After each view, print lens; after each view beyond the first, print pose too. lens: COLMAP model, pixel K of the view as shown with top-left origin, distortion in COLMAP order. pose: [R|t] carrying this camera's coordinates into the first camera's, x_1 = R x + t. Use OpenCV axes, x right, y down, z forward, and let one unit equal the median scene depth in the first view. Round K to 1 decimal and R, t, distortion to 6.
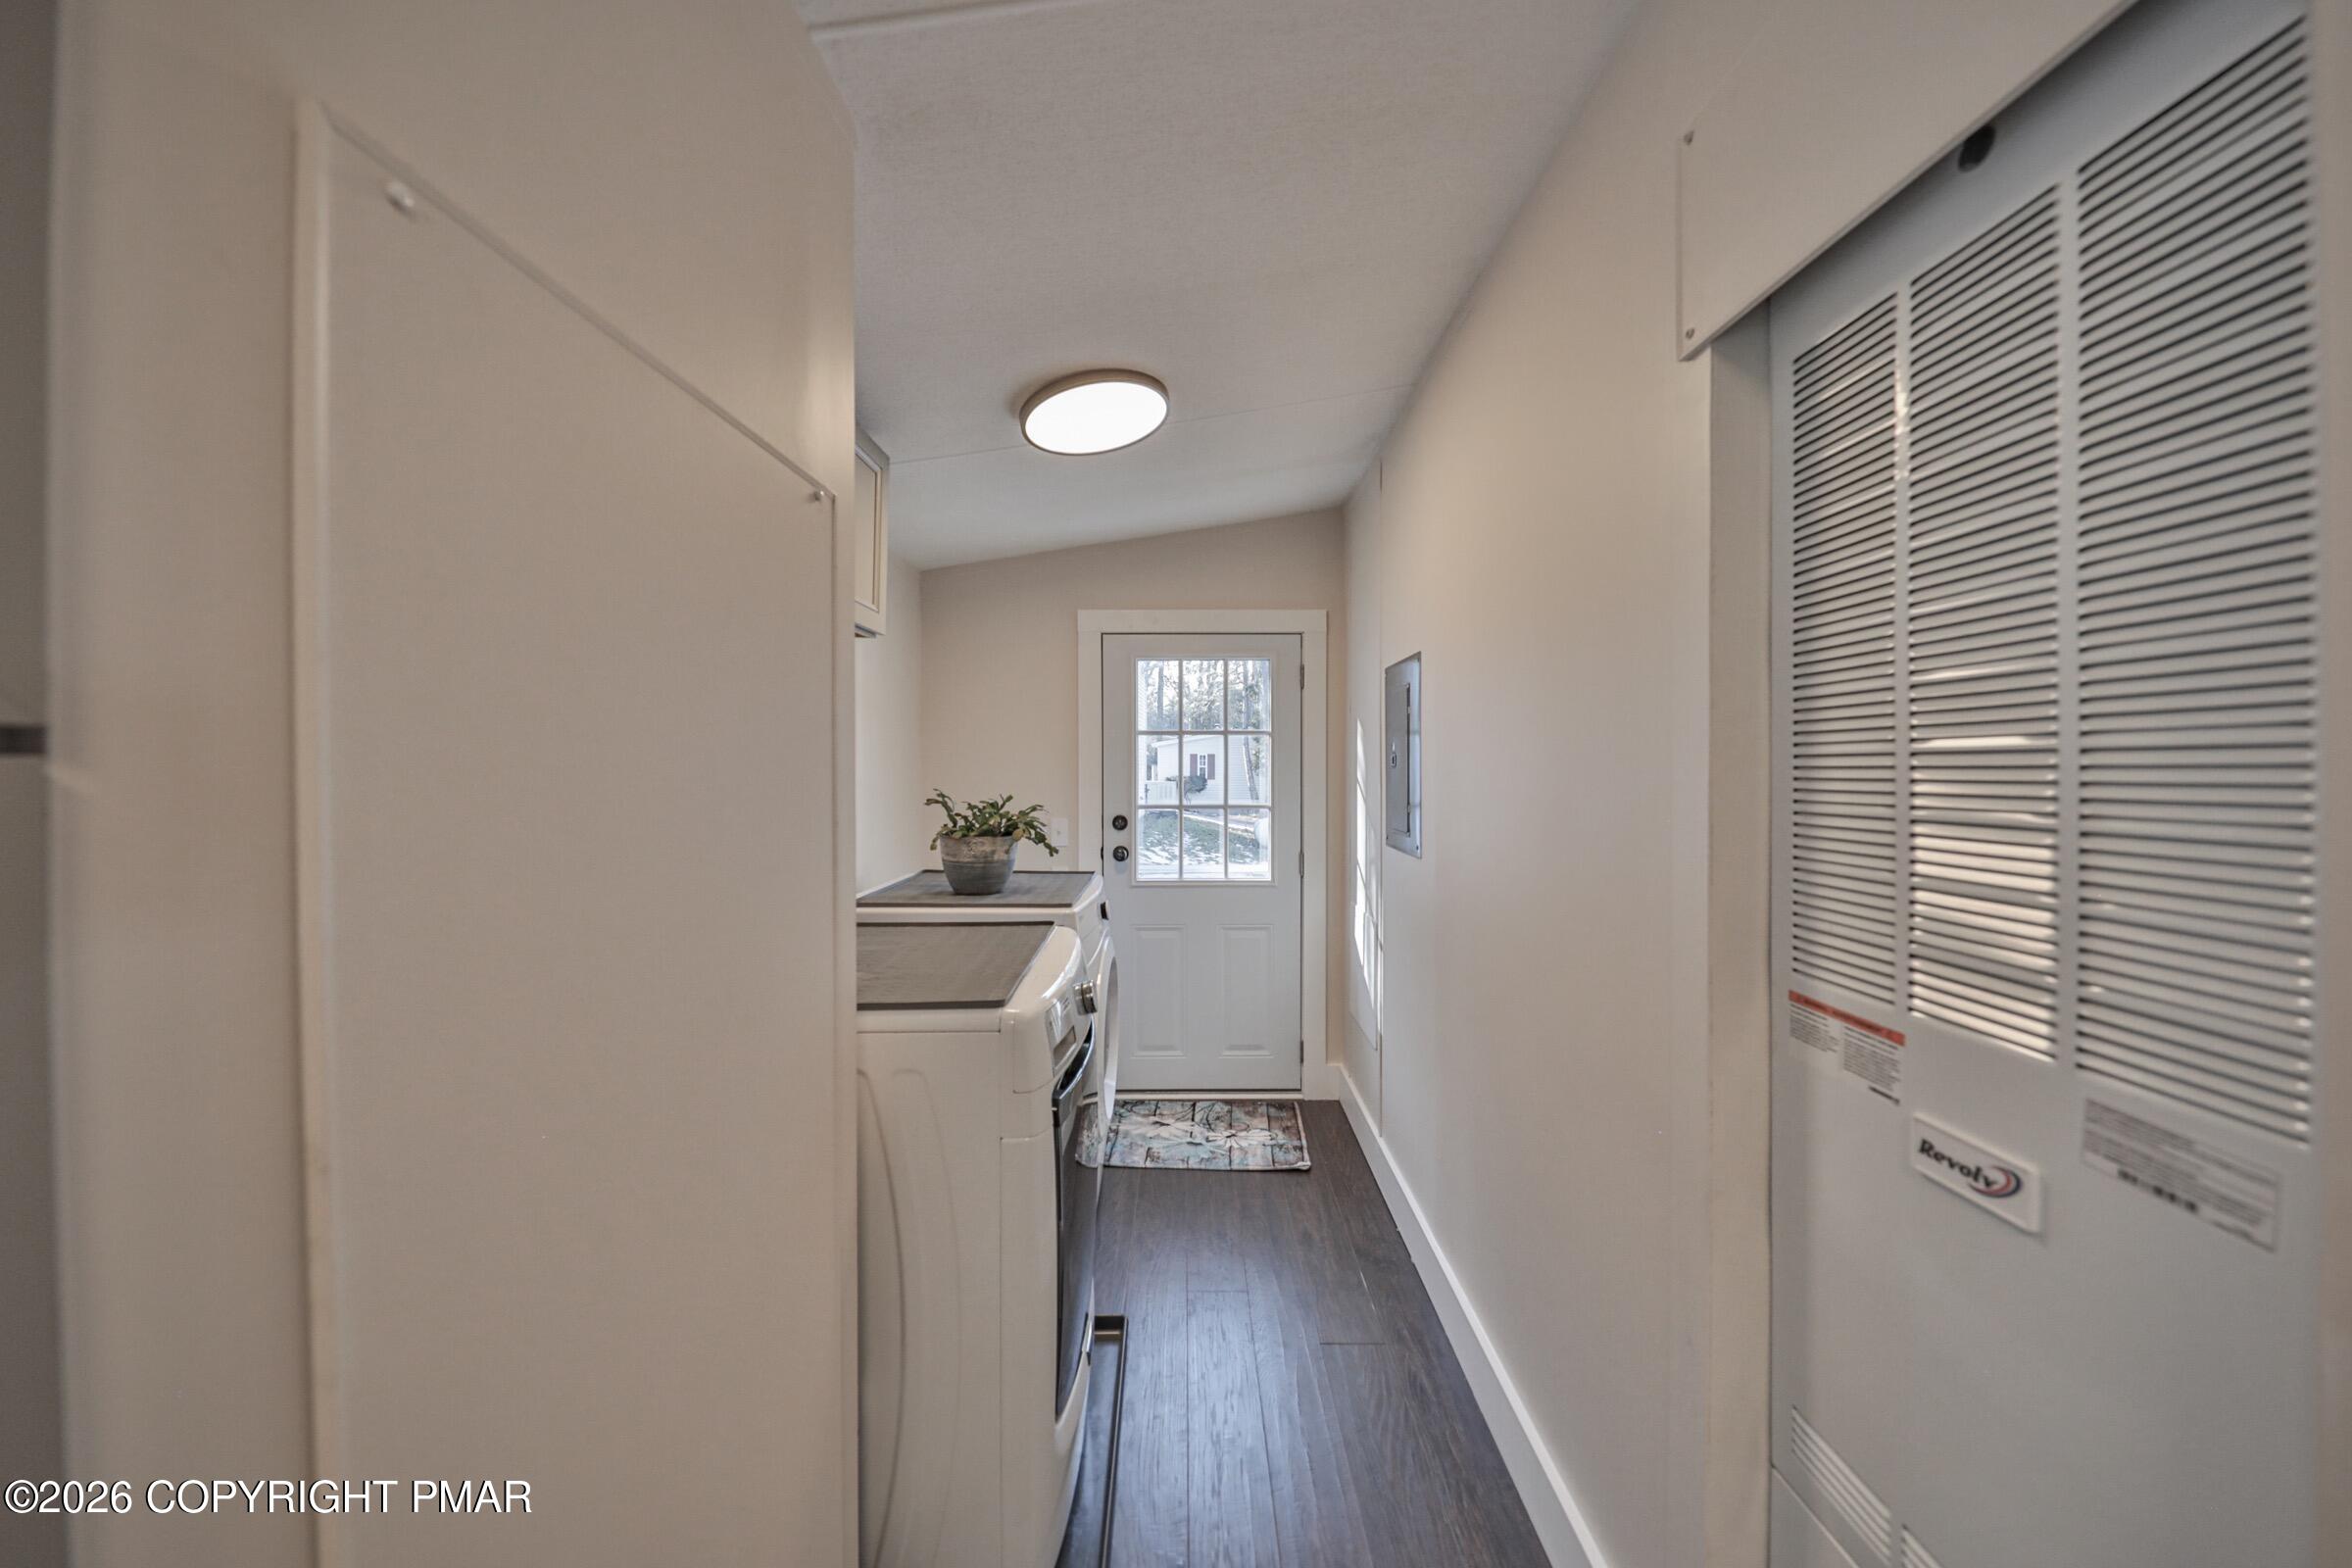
lens RADIAL K [[789.2, 0, 1208.7], [0, 789.2, 781.7], [0, 0, 1]] dist [0.014479, 0.000012]
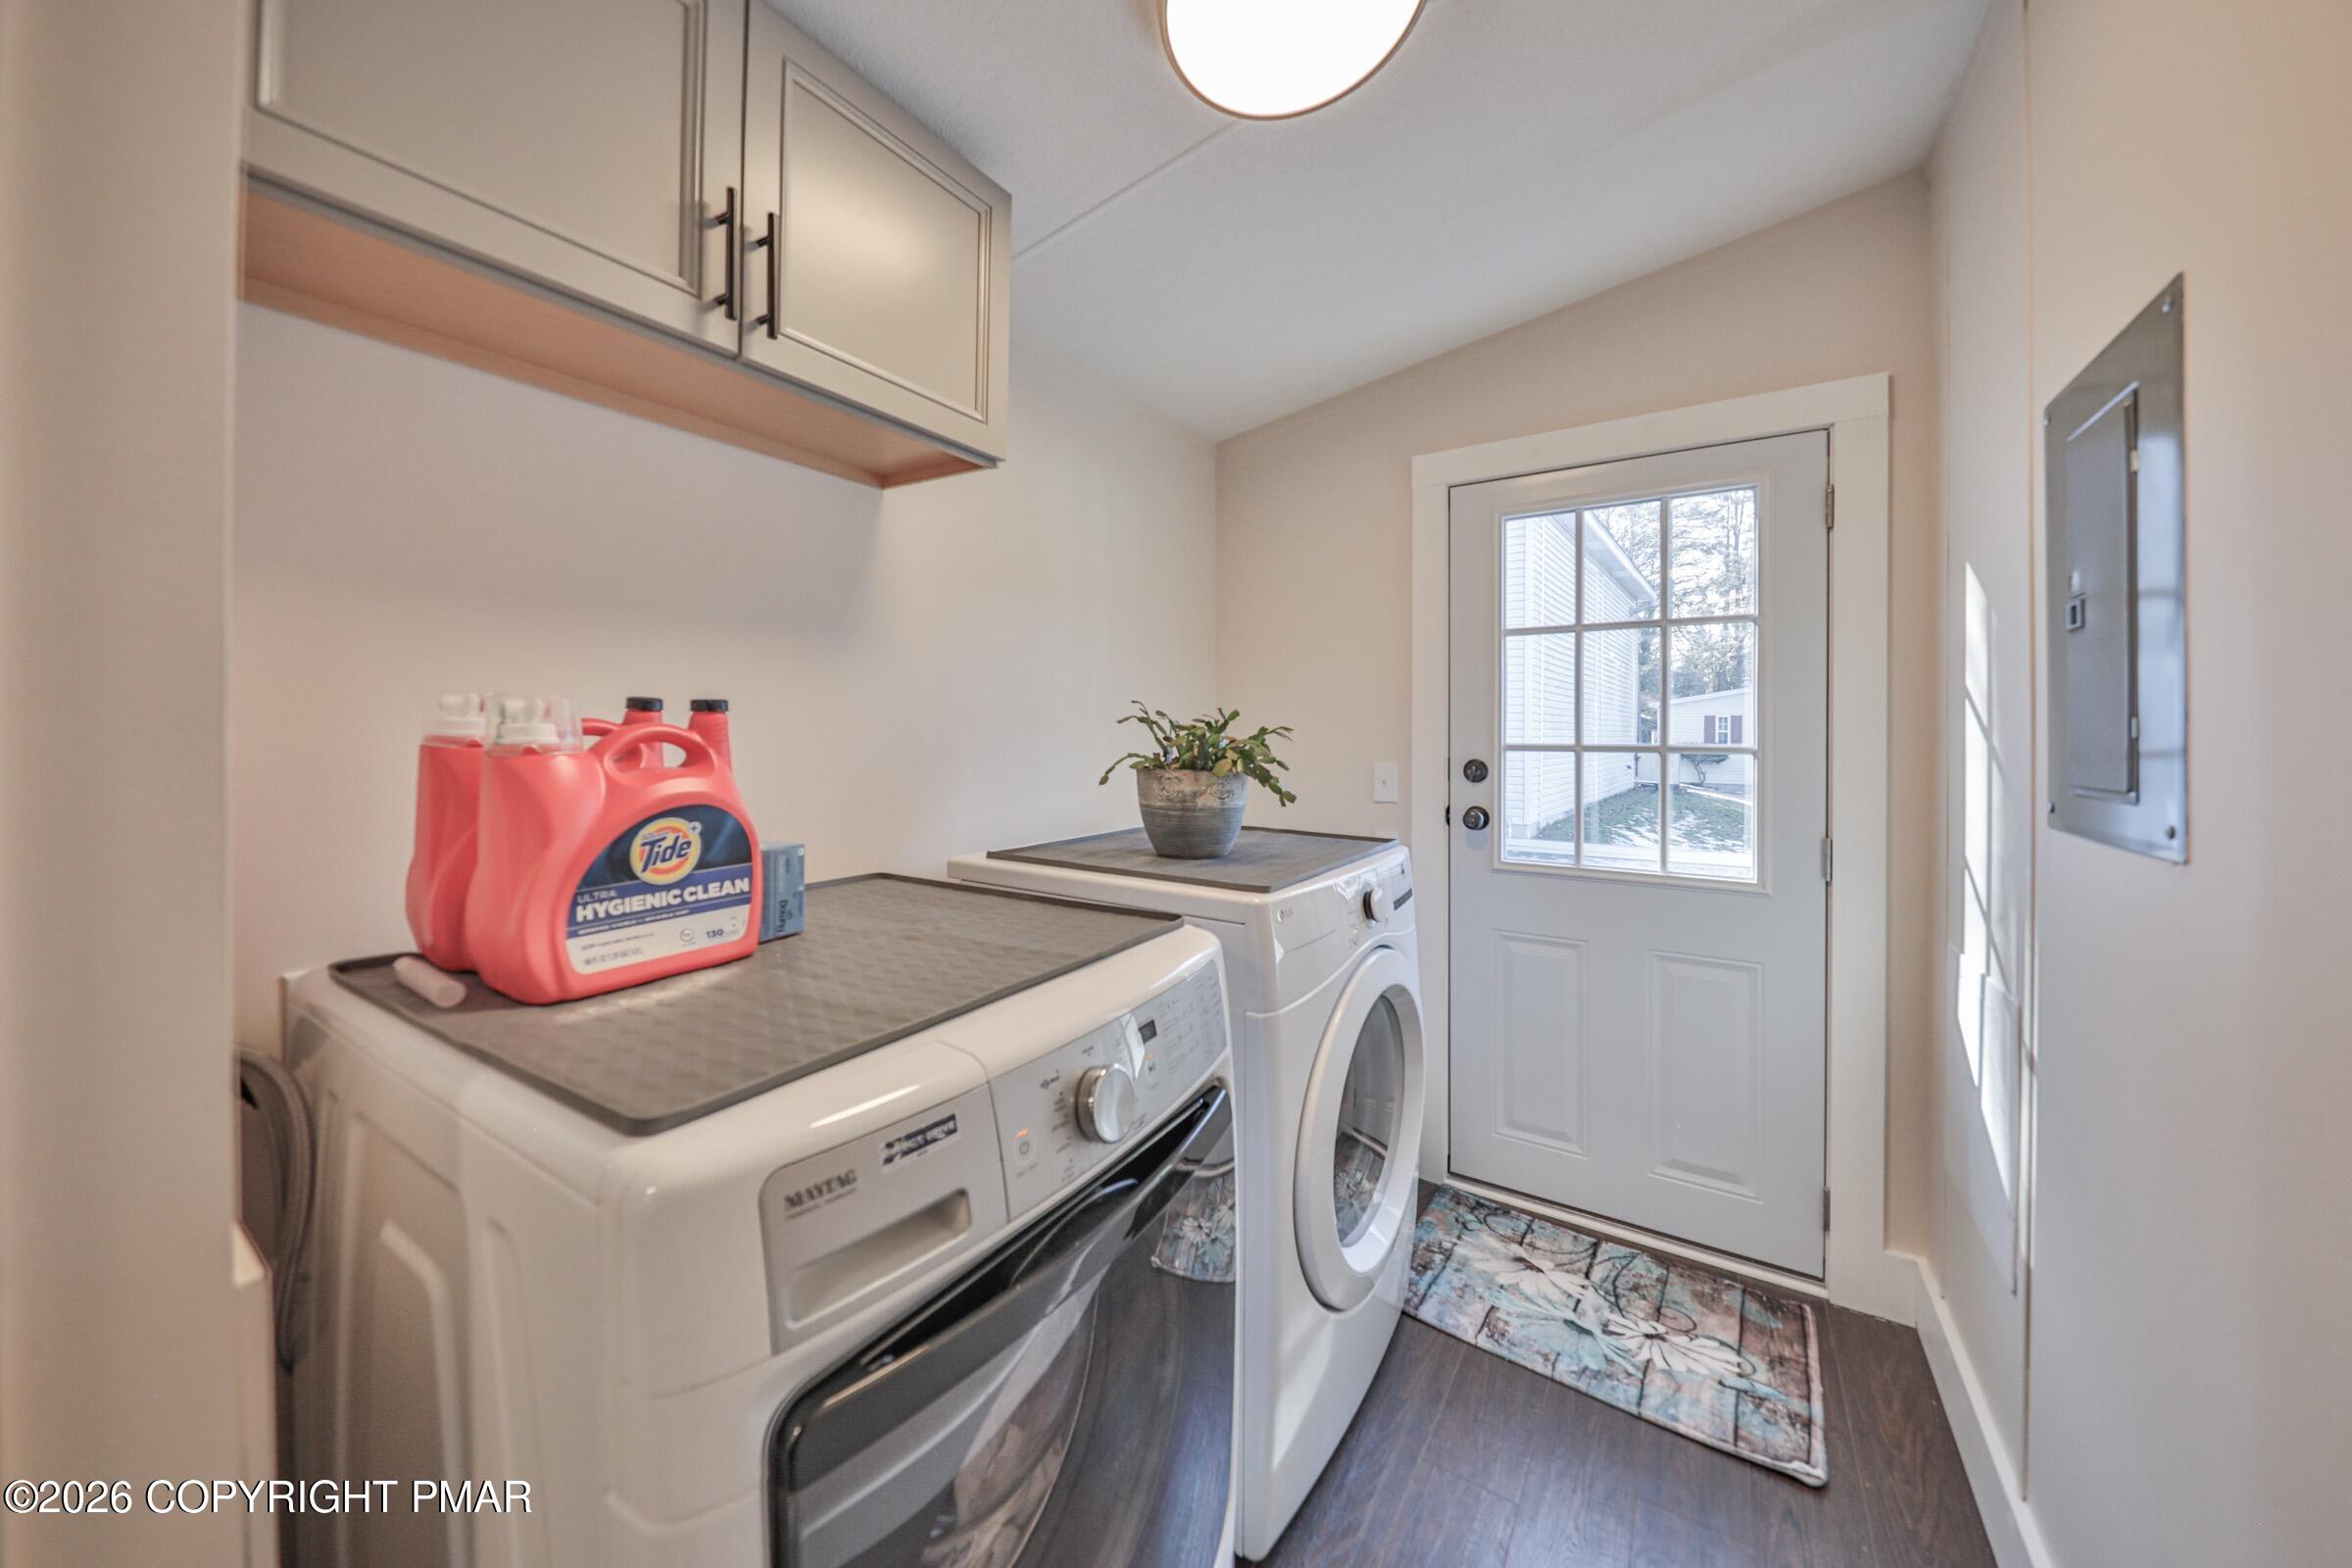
lens RADIAL K [[825.3, 0, 1178.7], [0, 825.3, 732.8], [0, 0, 1]] dist [0.000686, -0.004314]
pose [[0.829906, 0.004027, -0.557889, 0.070885], [-0.013685, 0.999820, -0.013140, 0.035999], [0.557736, 0.018540, 0.829811, 0.323041]]
